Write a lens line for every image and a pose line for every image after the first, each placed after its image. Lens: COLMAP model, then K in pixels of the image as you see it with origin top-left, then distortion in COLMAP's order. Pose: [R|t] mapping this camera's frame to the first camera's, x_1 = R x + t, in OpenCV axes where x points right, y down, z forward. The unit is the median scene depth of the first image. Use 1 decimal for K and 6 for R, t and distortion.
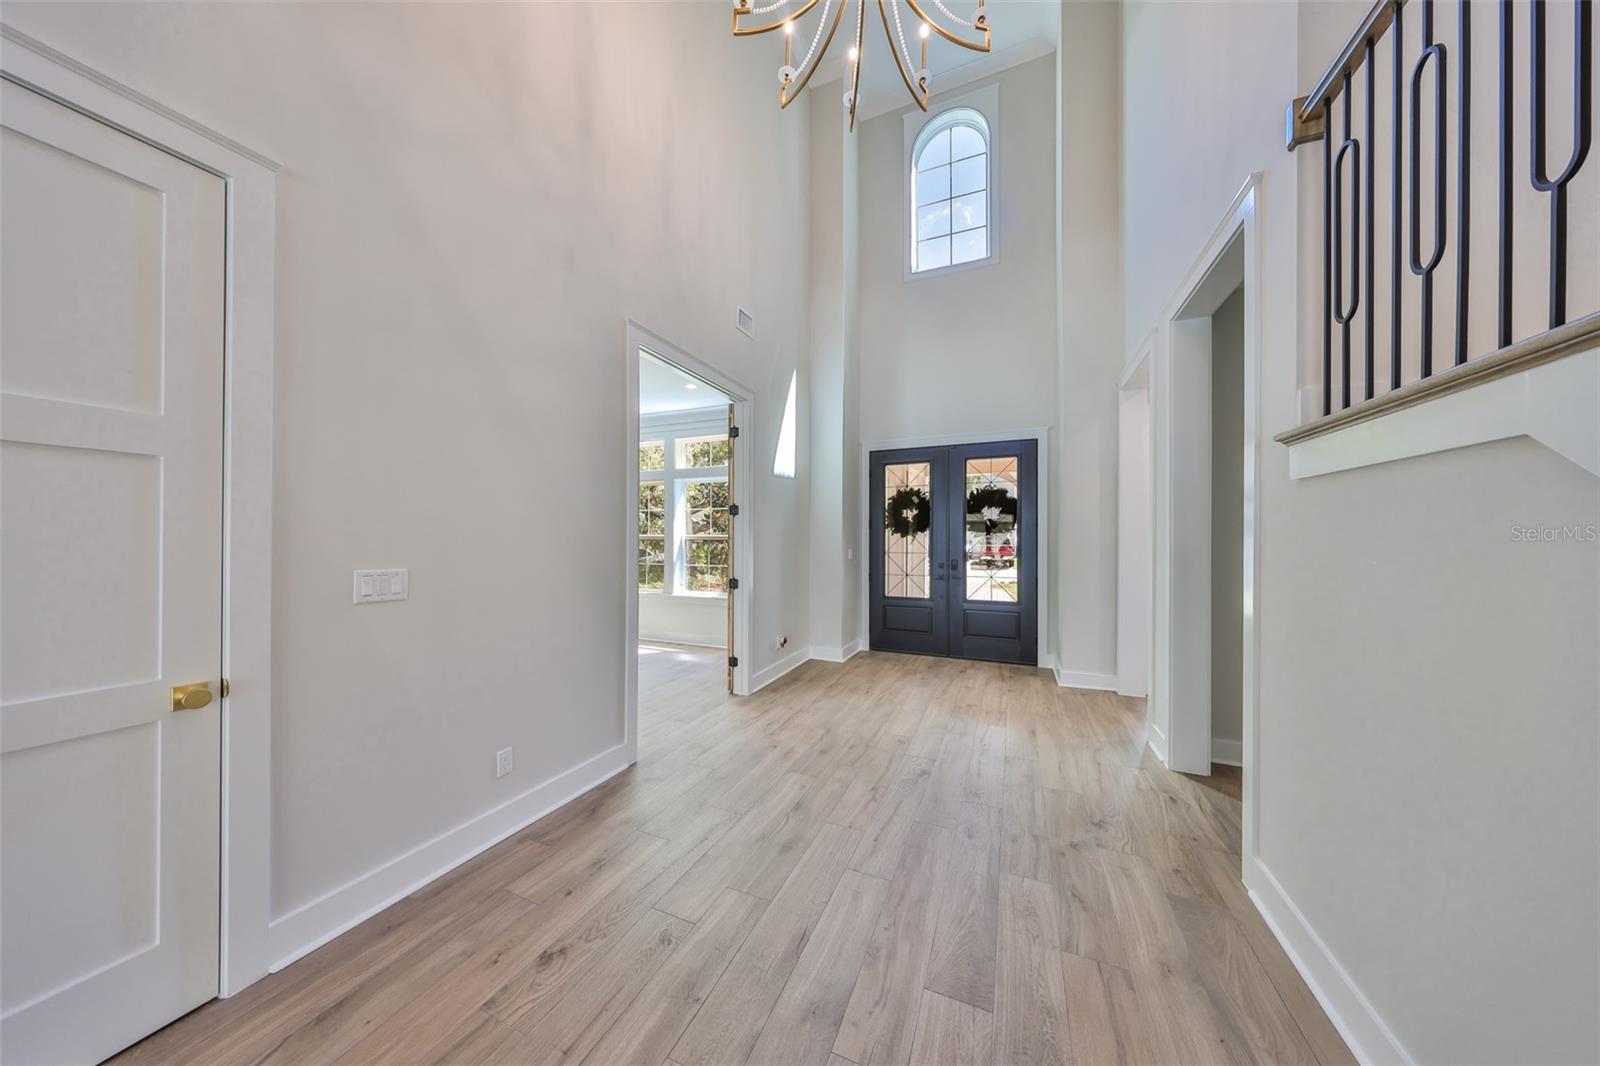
lens RADIAL K [[490.2, 0, 801.7], [0, 490.2, 539.4], [0, 0, 1]] dist [-0.017008, -0.000529]
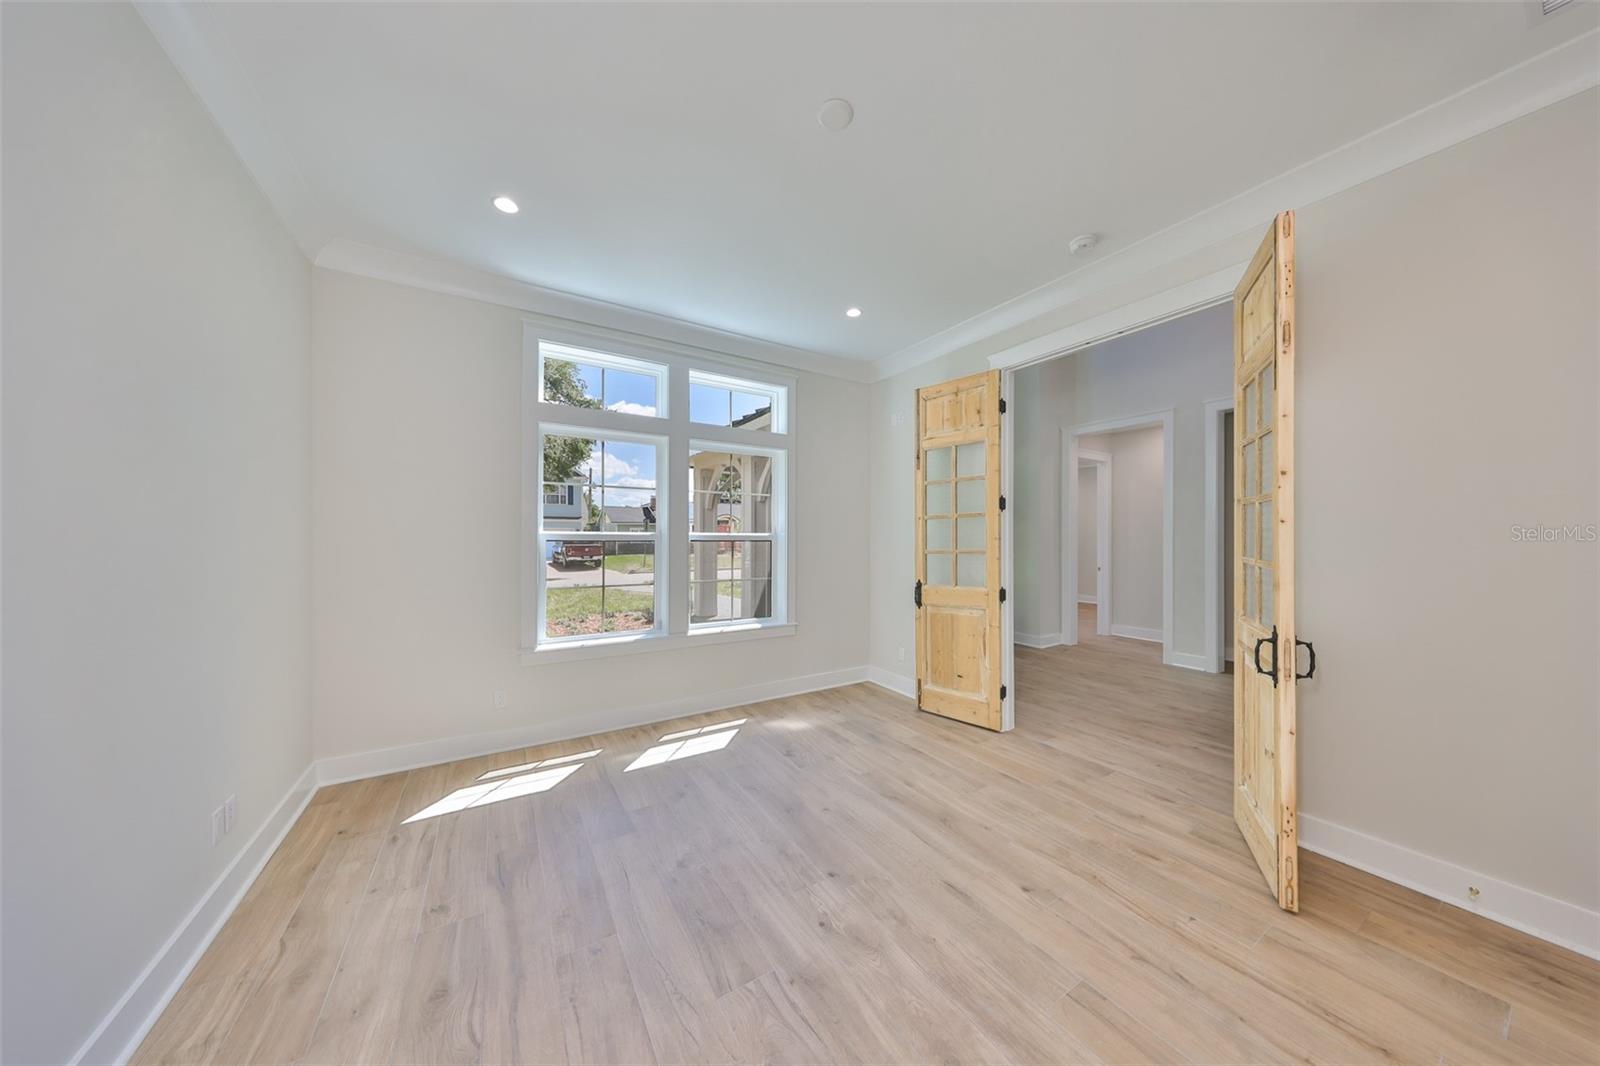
lens RADIAL K [[490.2, 0, 797.9], [0, 490.2, 537.3], [0, 0, 1]] dist [-0.017008, -0.000529]
pose [[0.579285, 0.001984, 0.815123, -0.805813], [0.000307, 0.999996, -0.002652, -0.000485], [-0.815125, 0.001787, 0.579282, 0.664514]]
